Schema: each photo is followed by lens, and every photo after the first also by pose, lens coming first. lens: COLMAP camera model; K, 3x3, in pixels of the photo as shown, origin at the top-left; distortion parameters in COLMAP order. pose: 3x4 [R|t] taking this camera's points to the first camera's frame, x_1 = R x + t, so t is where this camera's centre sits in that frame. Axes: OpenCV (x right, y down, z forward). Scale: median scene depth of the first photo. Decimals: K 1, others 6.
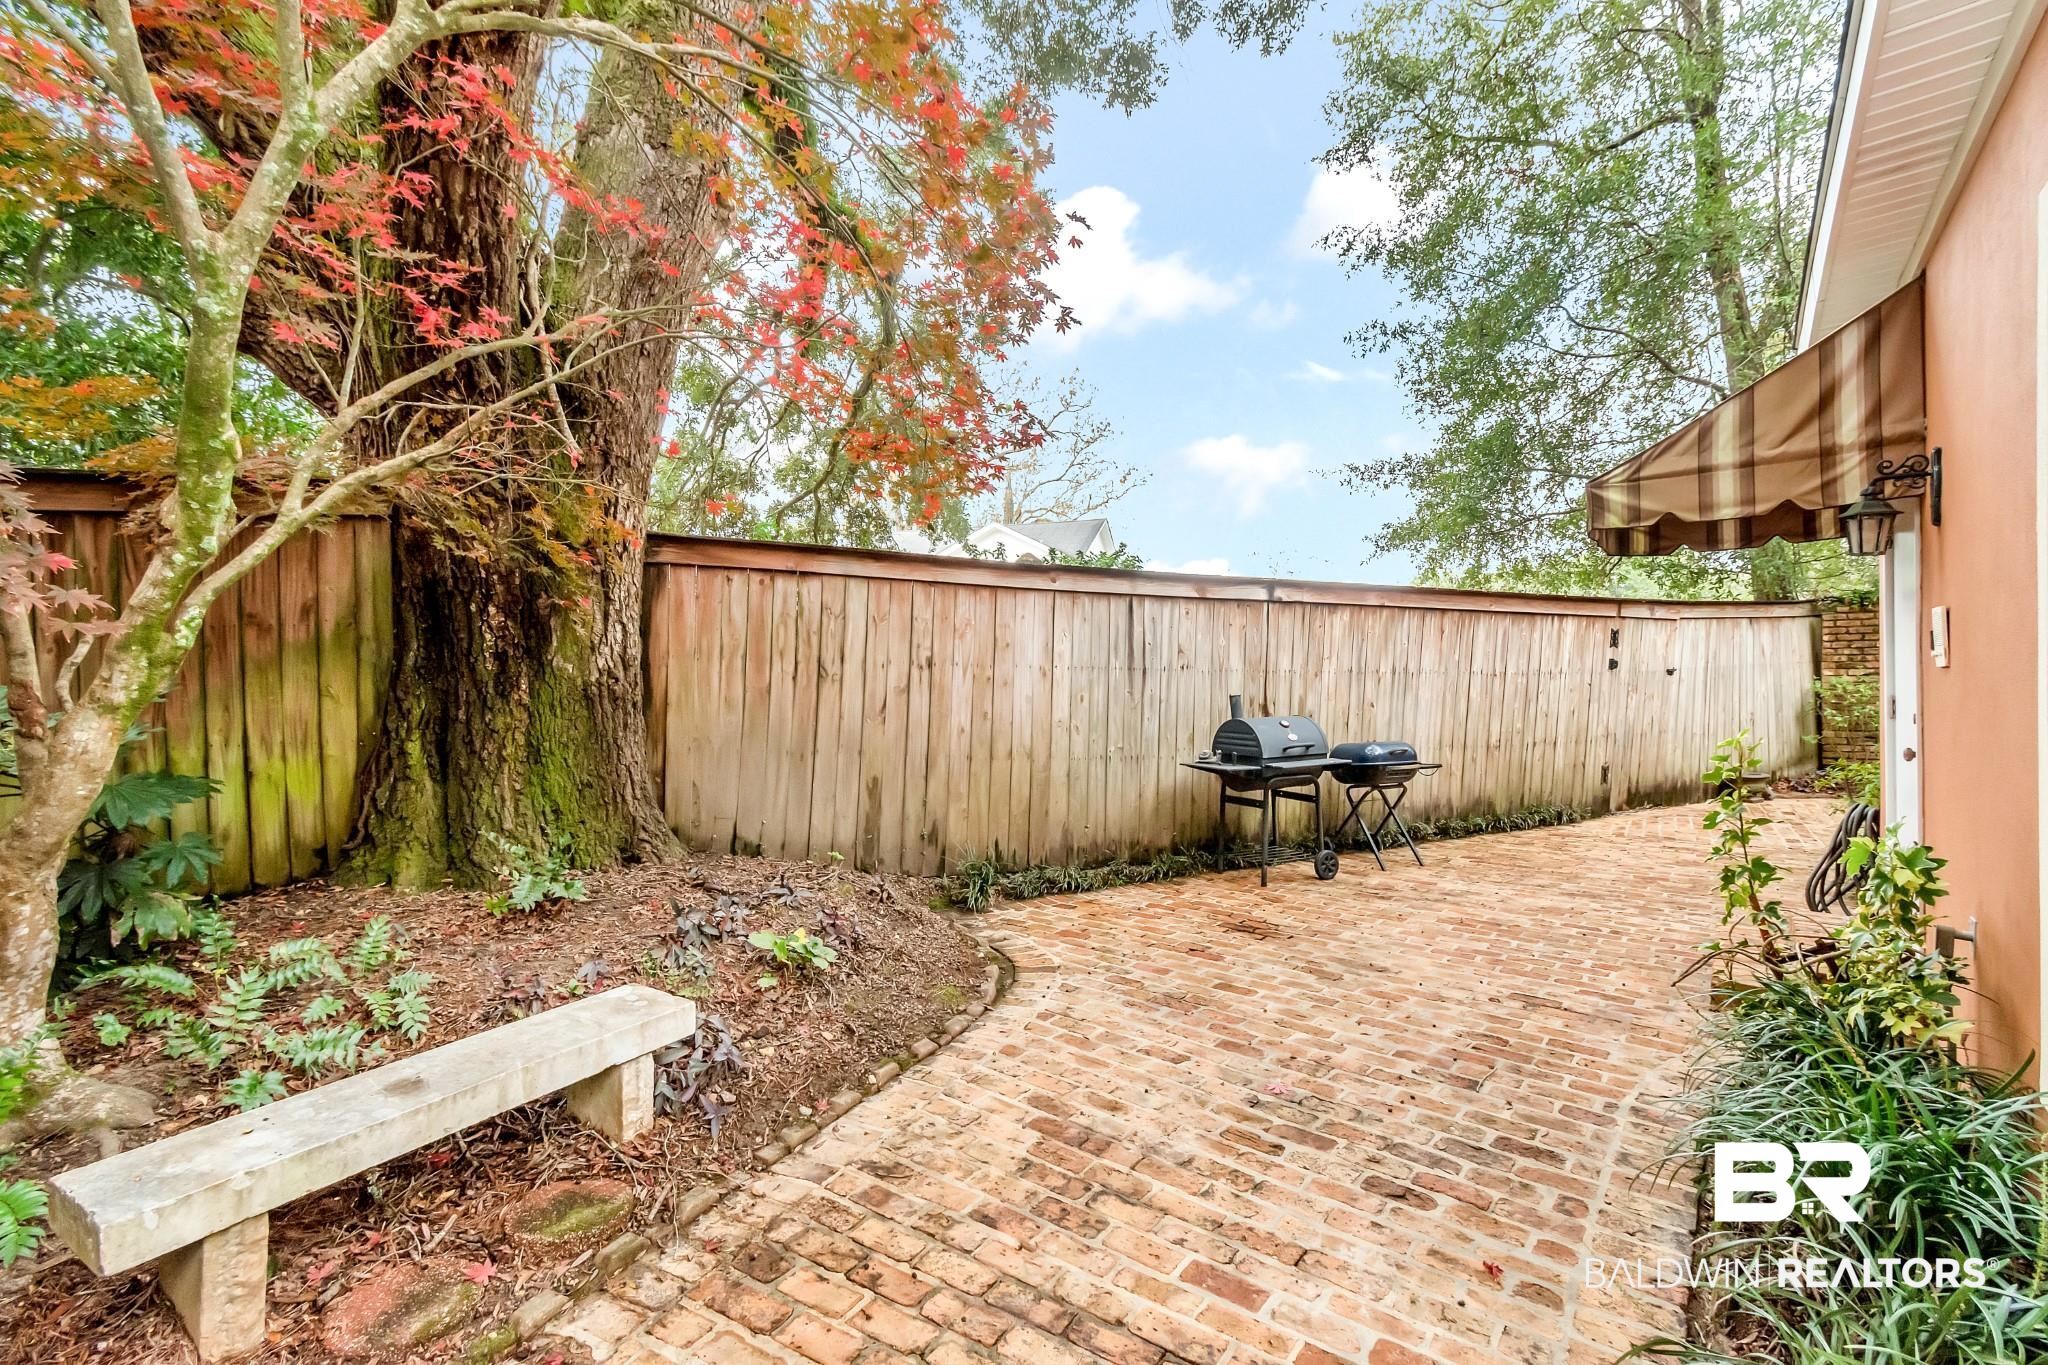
lens RADIAL K [[906.2, 0, 1024.0], [0, 906.2, 682.5], [0, 0, 1]] dist [0.003283, -0.001315]
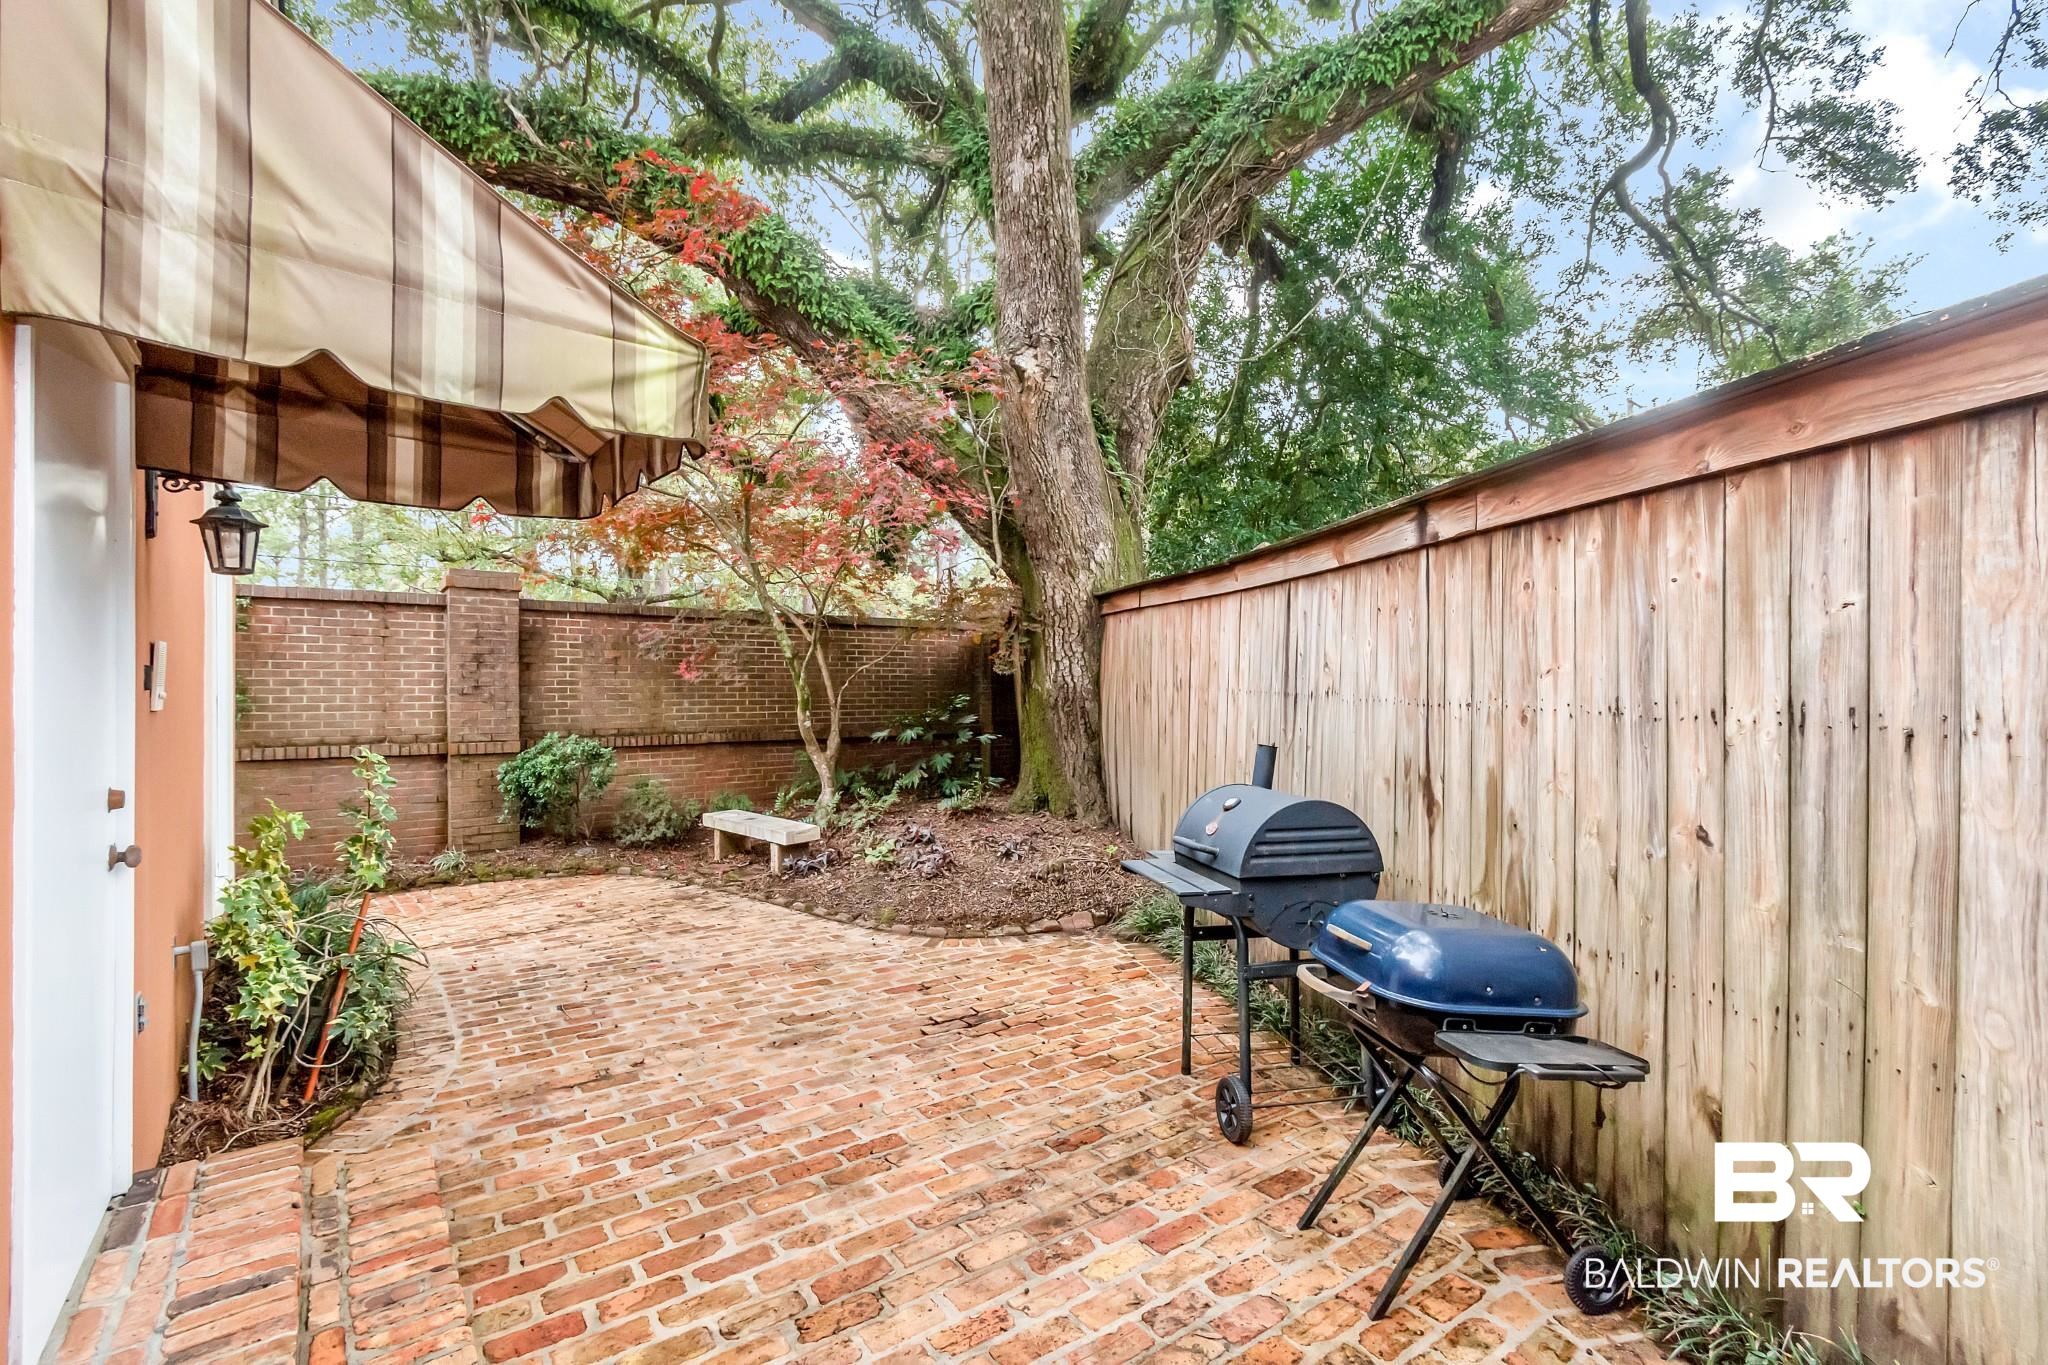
lens RADIAL K [[906.2, 0, 1024.0], [0, 906.2, 682.5], [0, 0, 1]] dist [0.003283, -0.001315]
pose [[-0.245248, 0.004014, -0.969452, 1.435352], [-0.006237, 0.999964, 0.005718, -0.047513], [0.969440, 0.007448, -0.245214, 1.749502]]
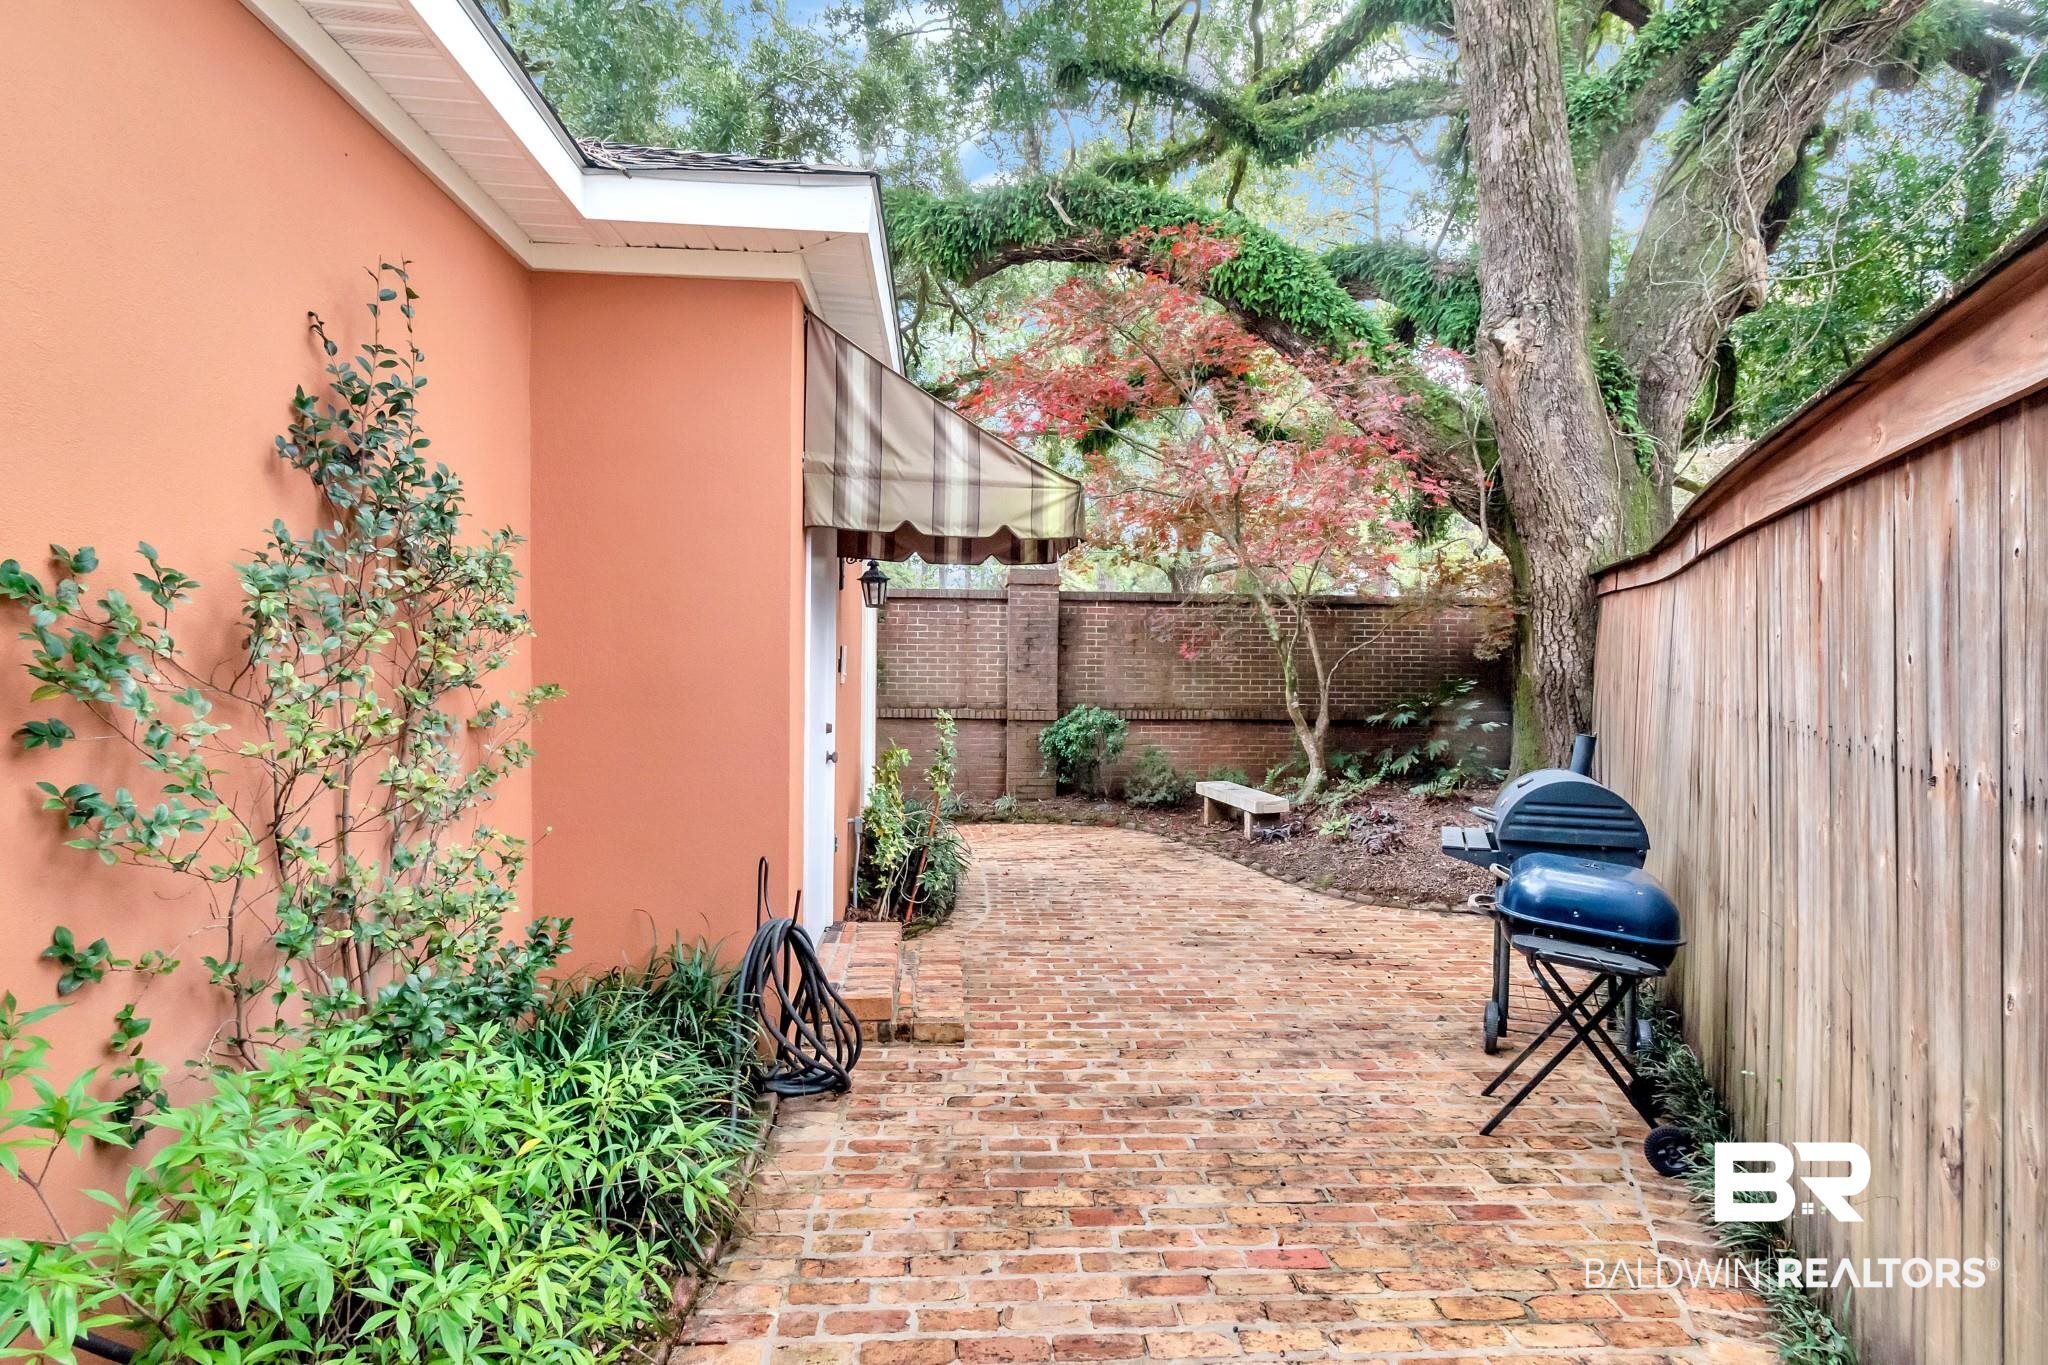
lens RADIAL K [[1119.5, 0, 1030.1], [0, 1119.5, 637.4], [0, 0, 1]] dist [0.000326, -0.001572]
pose [[-0.737637, -0.010180, -0.675121, 1.847689], [-0.009958, 0.999942, -0.004198, -0.082827], [0.675125, 0.003627, -0.737695, 2.353553]]
